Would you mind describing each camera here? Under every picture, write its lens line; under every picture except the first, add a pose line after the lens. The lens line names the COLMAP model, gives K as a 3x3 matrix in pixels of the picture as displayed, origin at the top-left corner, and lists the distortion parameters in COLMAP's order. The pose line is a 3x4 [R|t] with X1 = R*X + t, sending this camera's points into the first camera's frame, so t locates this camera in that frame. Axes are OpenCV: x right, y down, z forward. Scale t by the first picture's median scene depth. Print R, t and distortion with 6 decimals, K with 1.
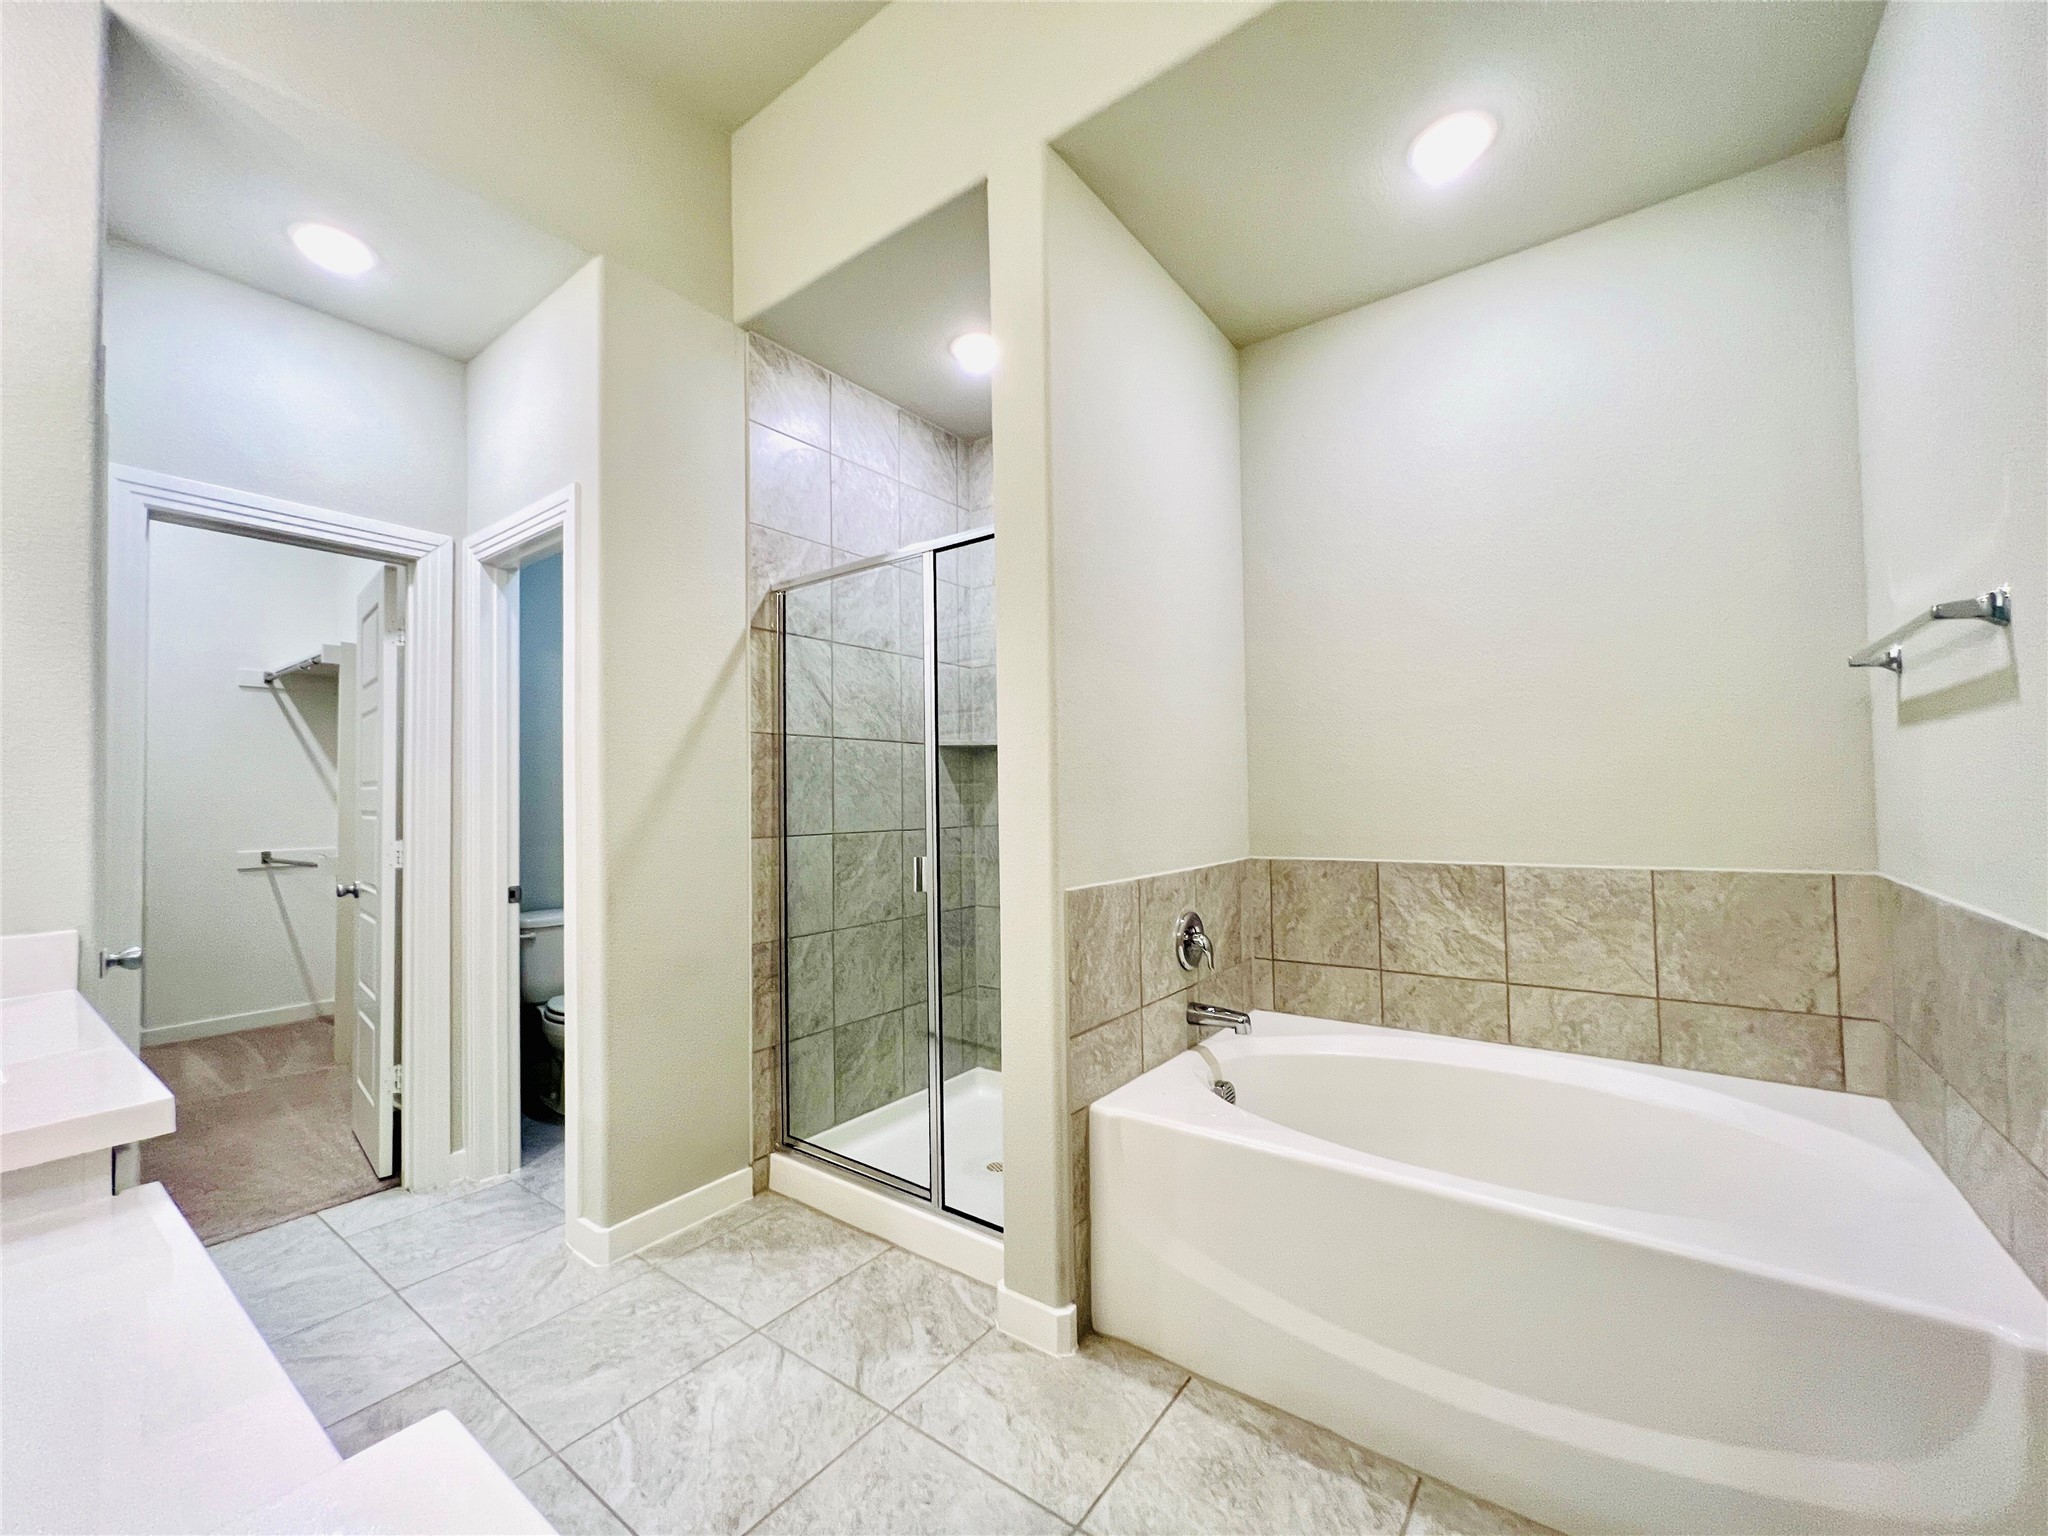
lens RADIAL K [[821.7, 0, 1025.3], [0, 821.7, 773.7], [0, 0, 1]] dist [-0.001251, 0.000287]
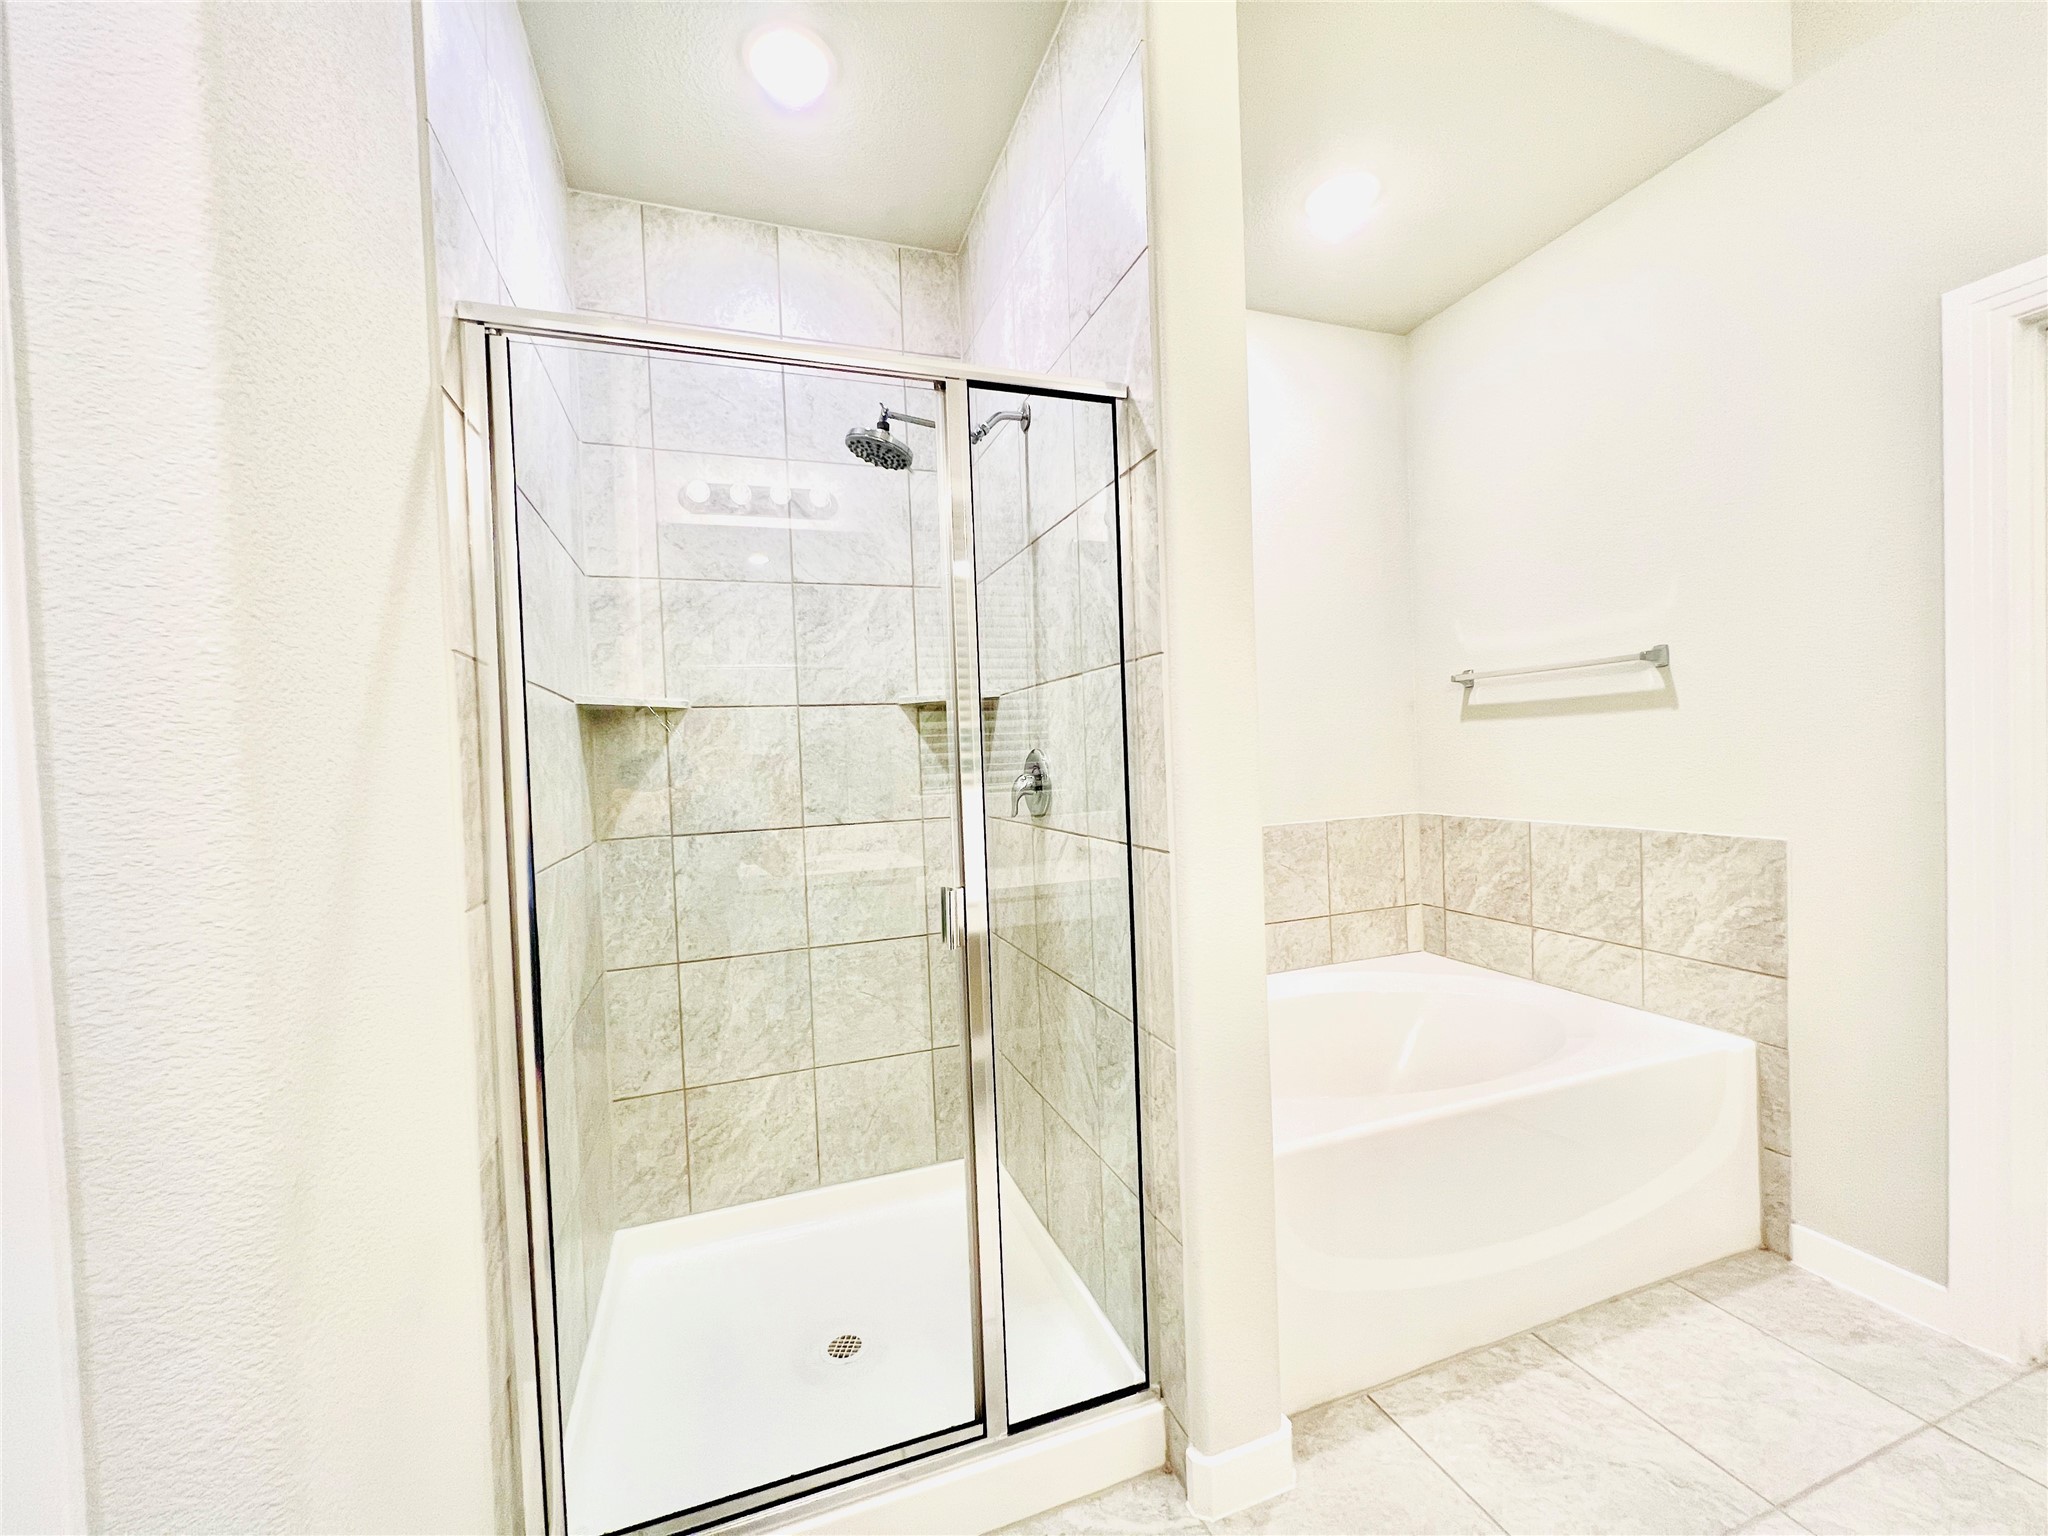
lens RADIAL K [[821.7, 0, 1024.6], [0, 821.7, 769.9], [0, 0, 1]] dist [-0.001251, 0.000287]
pose [[0.552277, -0.017018, 0.833487, -0.602041], [0.003780, 0.999832, 0.017910, 0.005287], [-0.833652, -0.006740, 0.552249, 0.630209]]
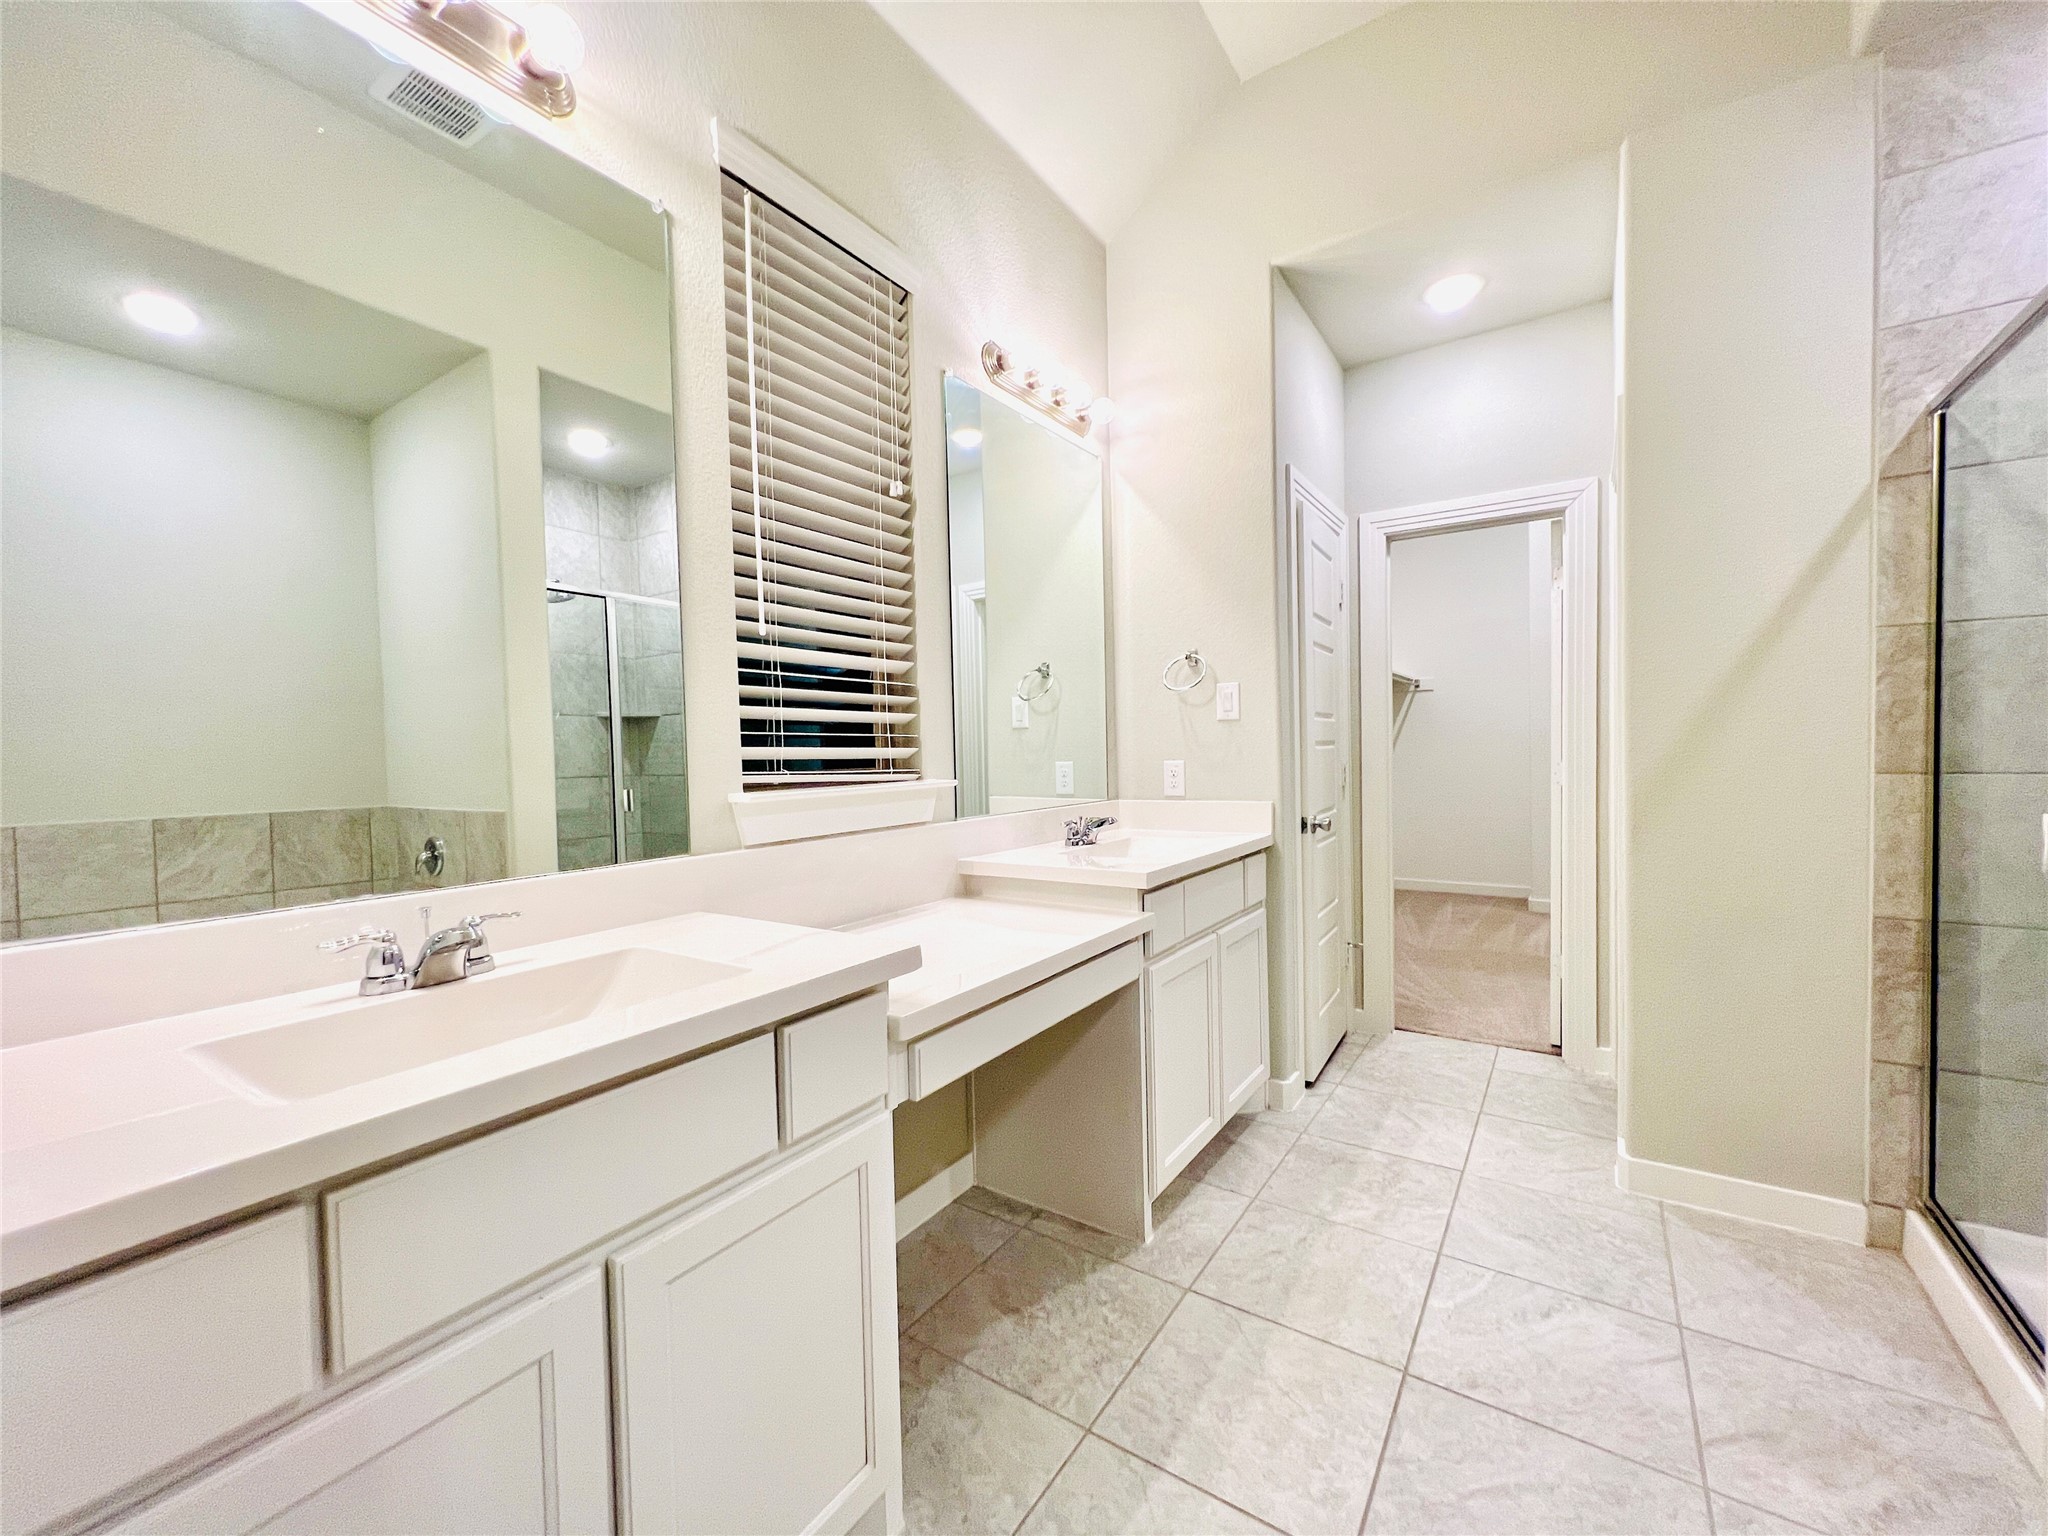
lens RADIAL K [[821.7, 0, 1017.4], [0, 821.7, 773.3], [0, 0, 1]] dist [-0.001251, 0.000287]
pose [[0.038232, 0.046313, -0.998195, 0.420677], [0.047232, 0.997725, 0.048100, 0.009401], [0.998152, -0.048986, 0.035958, 0.243899]]
